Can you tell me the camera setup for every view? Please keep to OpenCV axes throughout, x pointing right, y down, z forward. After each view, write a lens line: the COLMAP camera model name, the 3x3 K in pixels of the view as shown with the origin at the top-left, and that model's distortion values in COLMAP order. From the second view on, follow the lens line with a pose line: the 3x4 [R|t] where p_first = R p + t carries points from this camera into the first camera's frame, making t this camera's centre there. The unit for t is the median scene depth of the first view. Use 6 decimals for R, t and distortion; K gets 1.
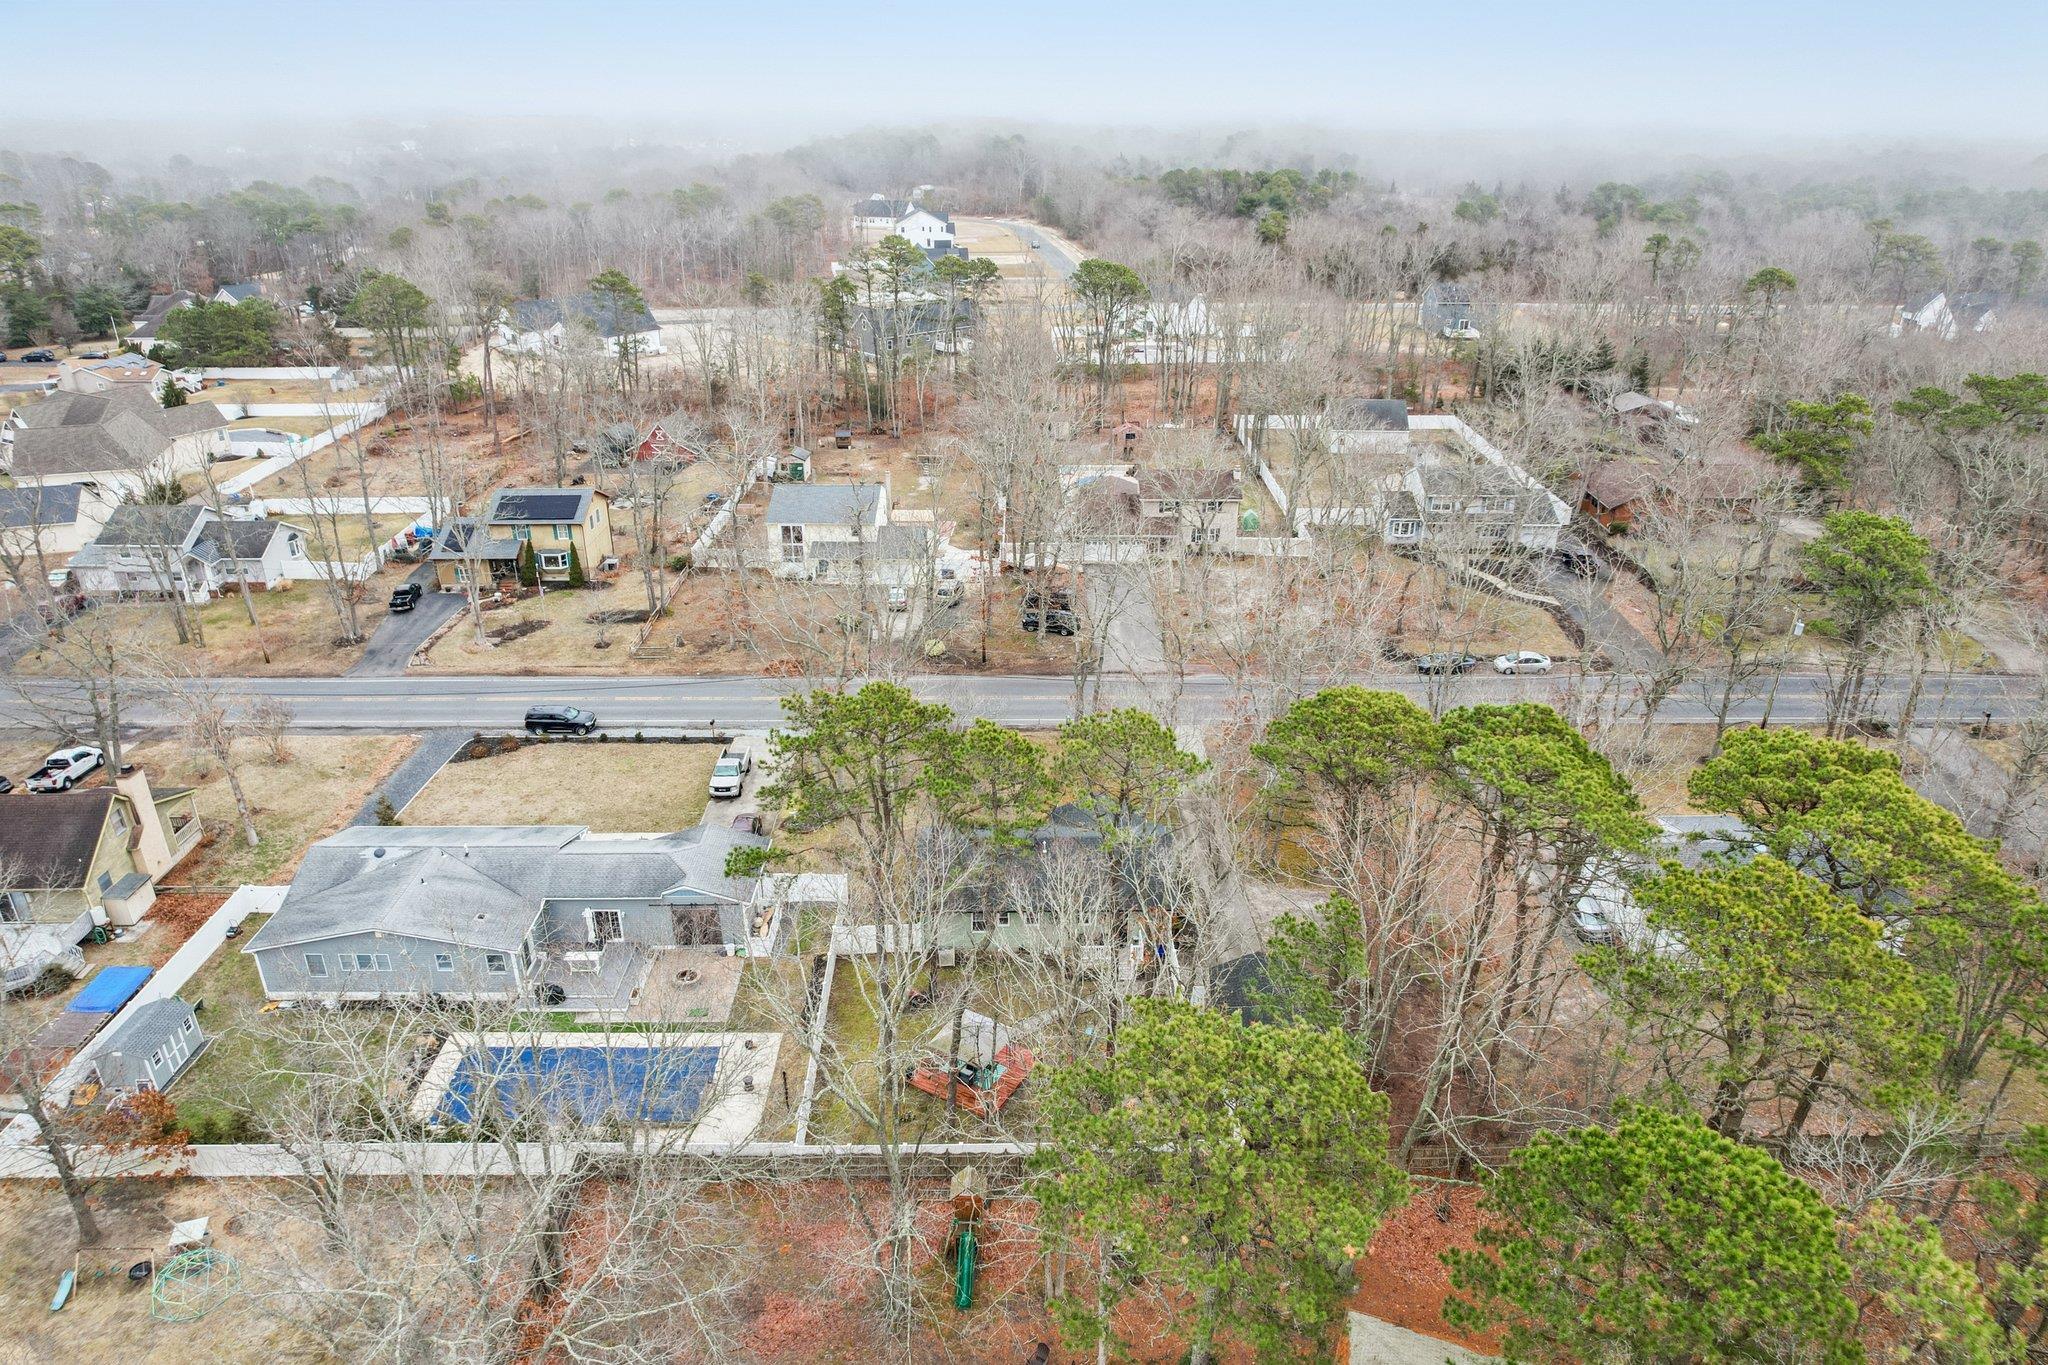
lens RADIAL K [[1327.1, 0, 1024.0], [0, 1327.1, 682.5], [0, 0, 1]] dist [-0.068403, 0.054009]
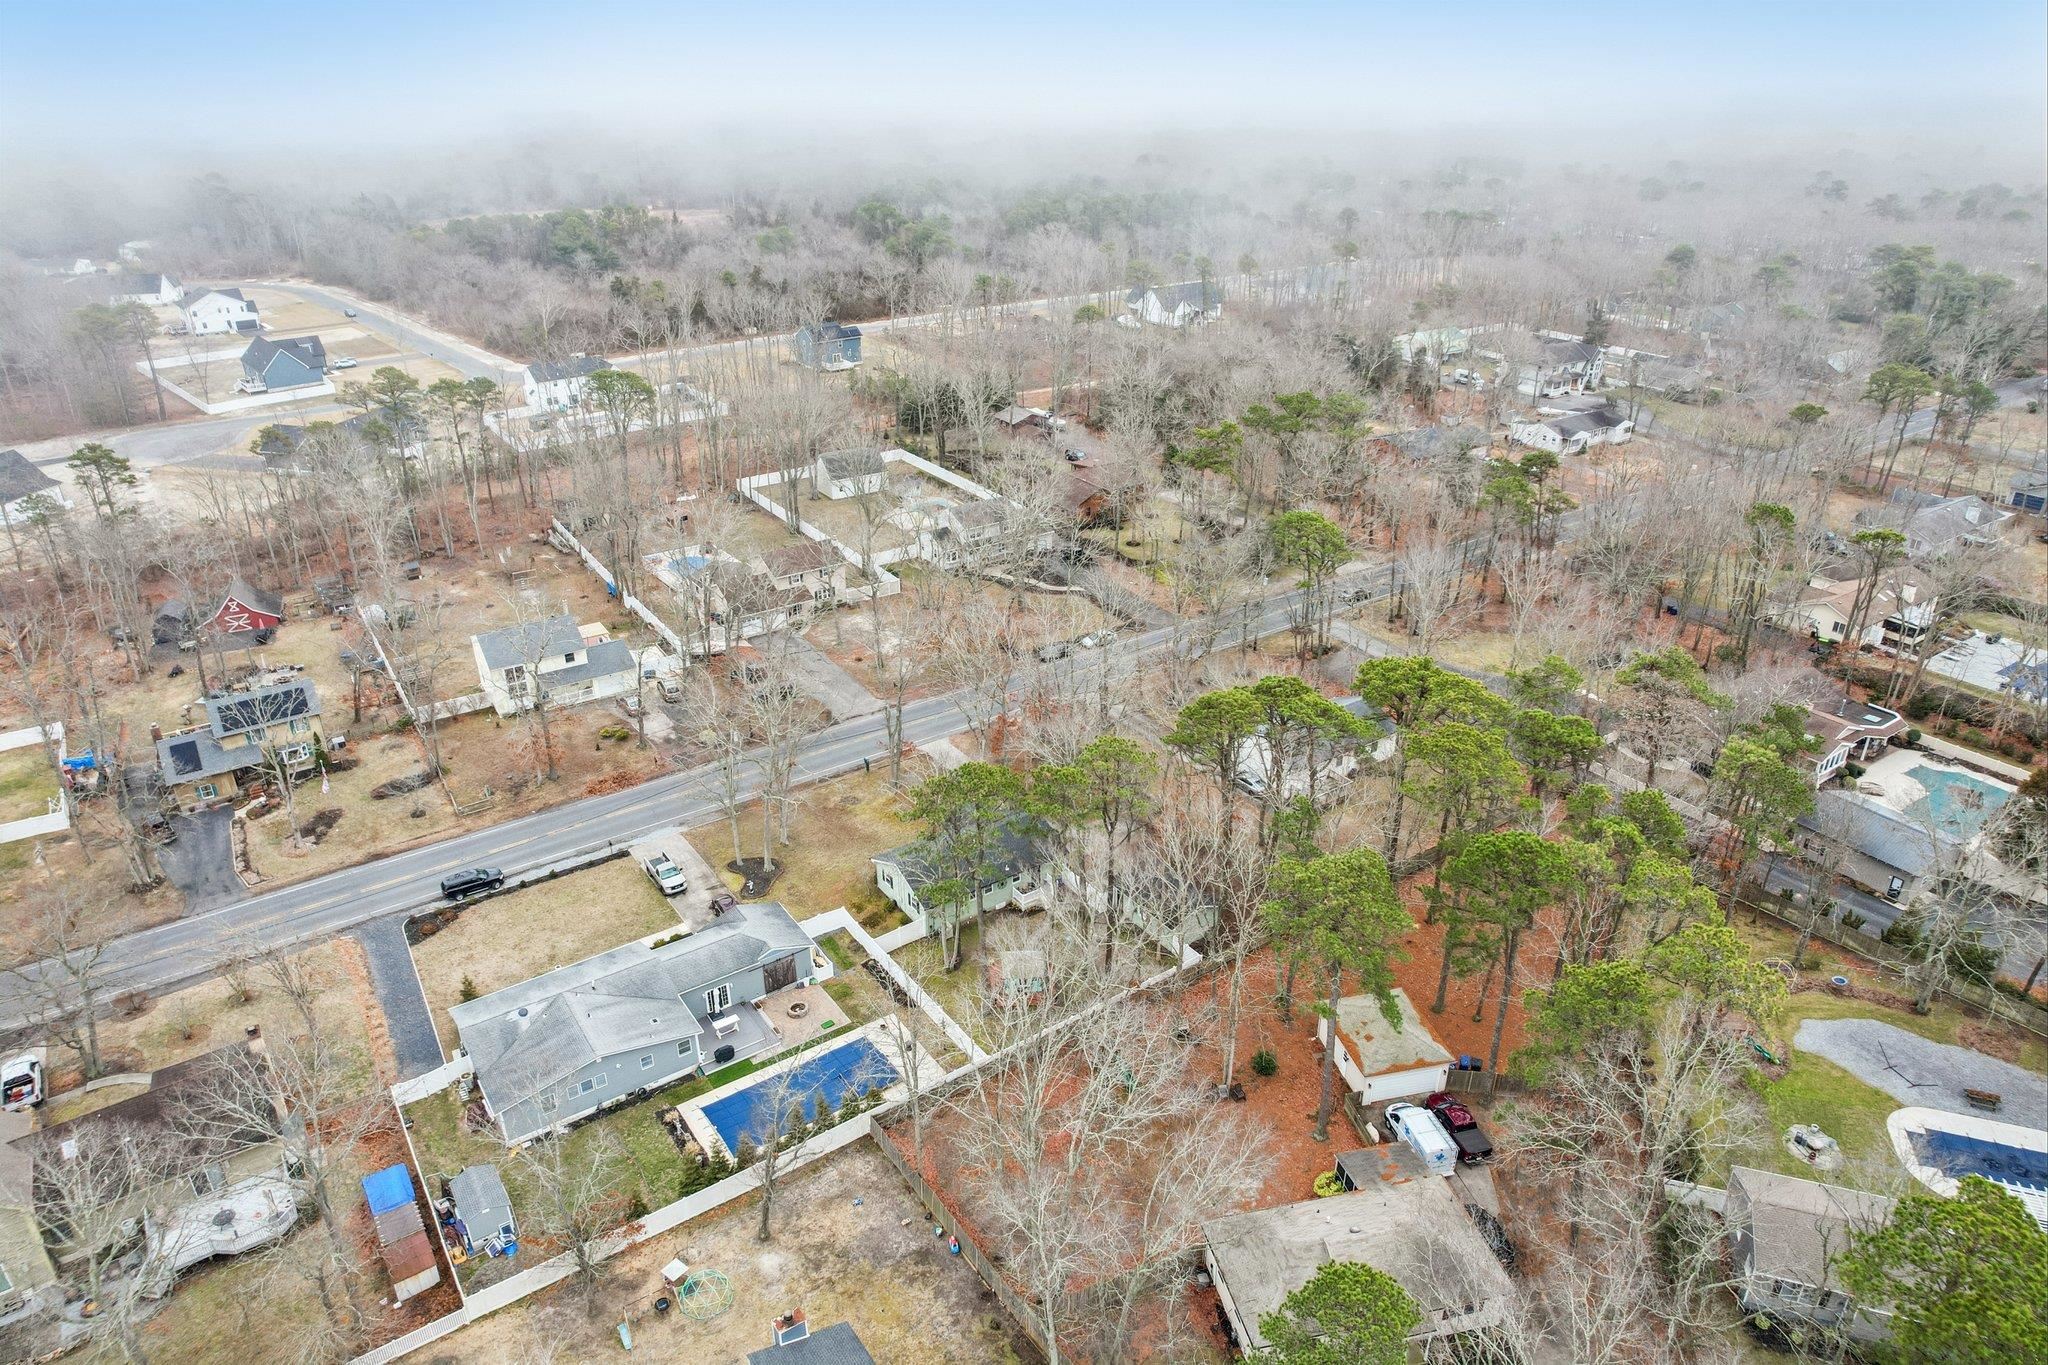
lens RADIAL K [[1327.1, 0, 1024.0], [0, 1327.1, 682.5], [0, 0, 1]] dist [-0.068403, 0.054009]
pose [[0.824268, -0.247728, 0.509129, -0.452482], [0.235977, 0.967692, 0.088810, -0.117975], [-0.514681, 0.046940, 0.856096, -0.223302]]
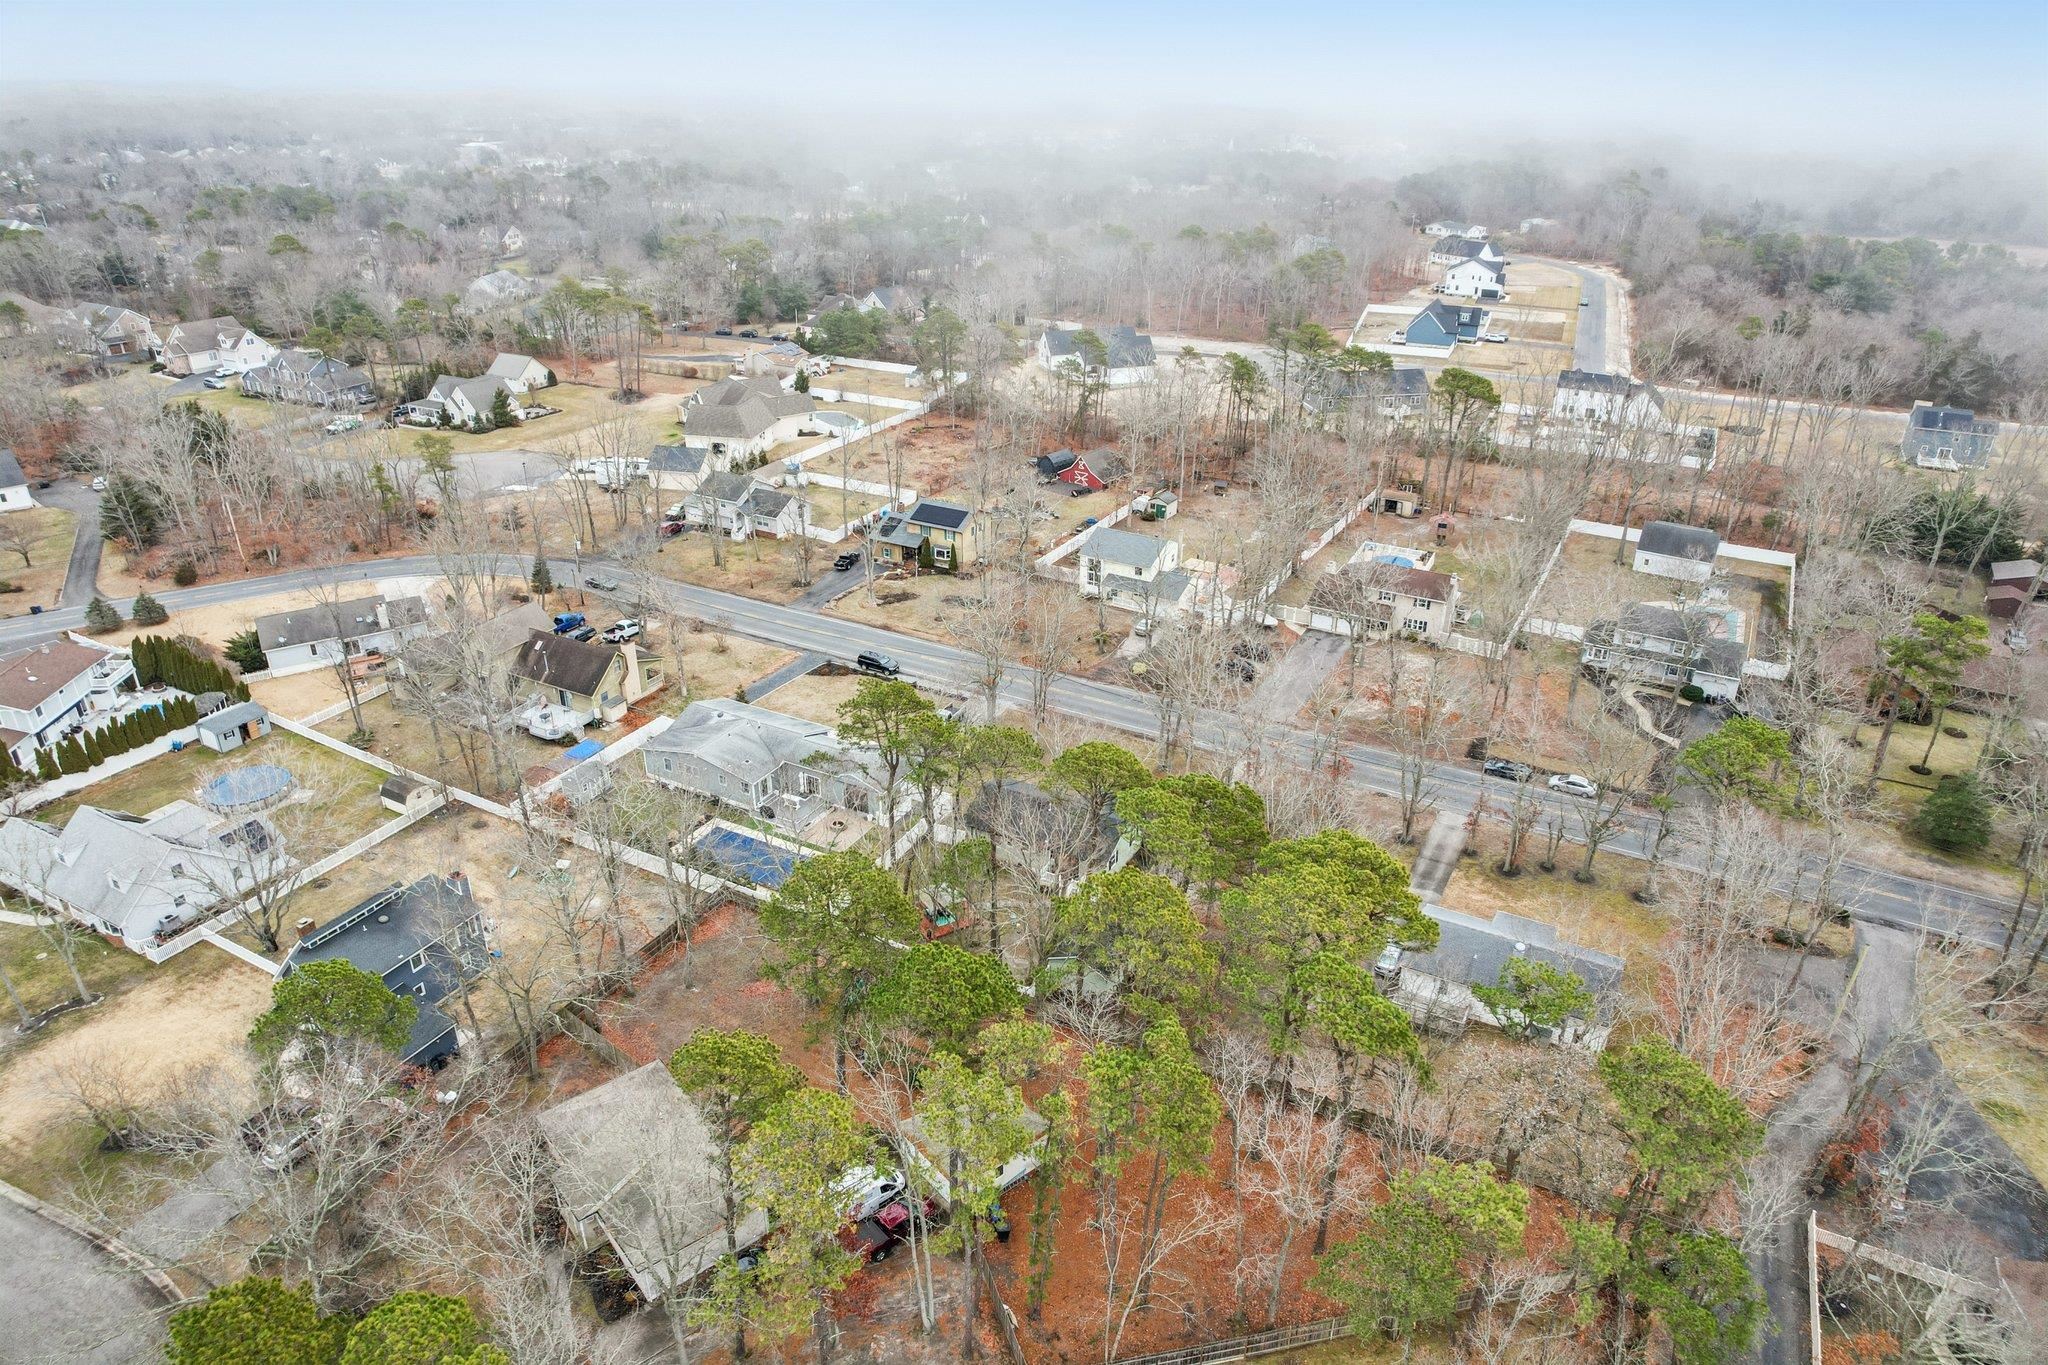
lens RADIAL K [[1327.1, 0, 1024.0], [0, 1327.1, 682.5], [0, 0, 1]] dist [-0.068403, 0.054009]
pose [[0.872418, 0.216599, -0.438146, 0.448930], [-0.206550, 0.975846, 0.071139, -0.087794], [0.442972, 0.028436, 0.896084, -0.301169]]
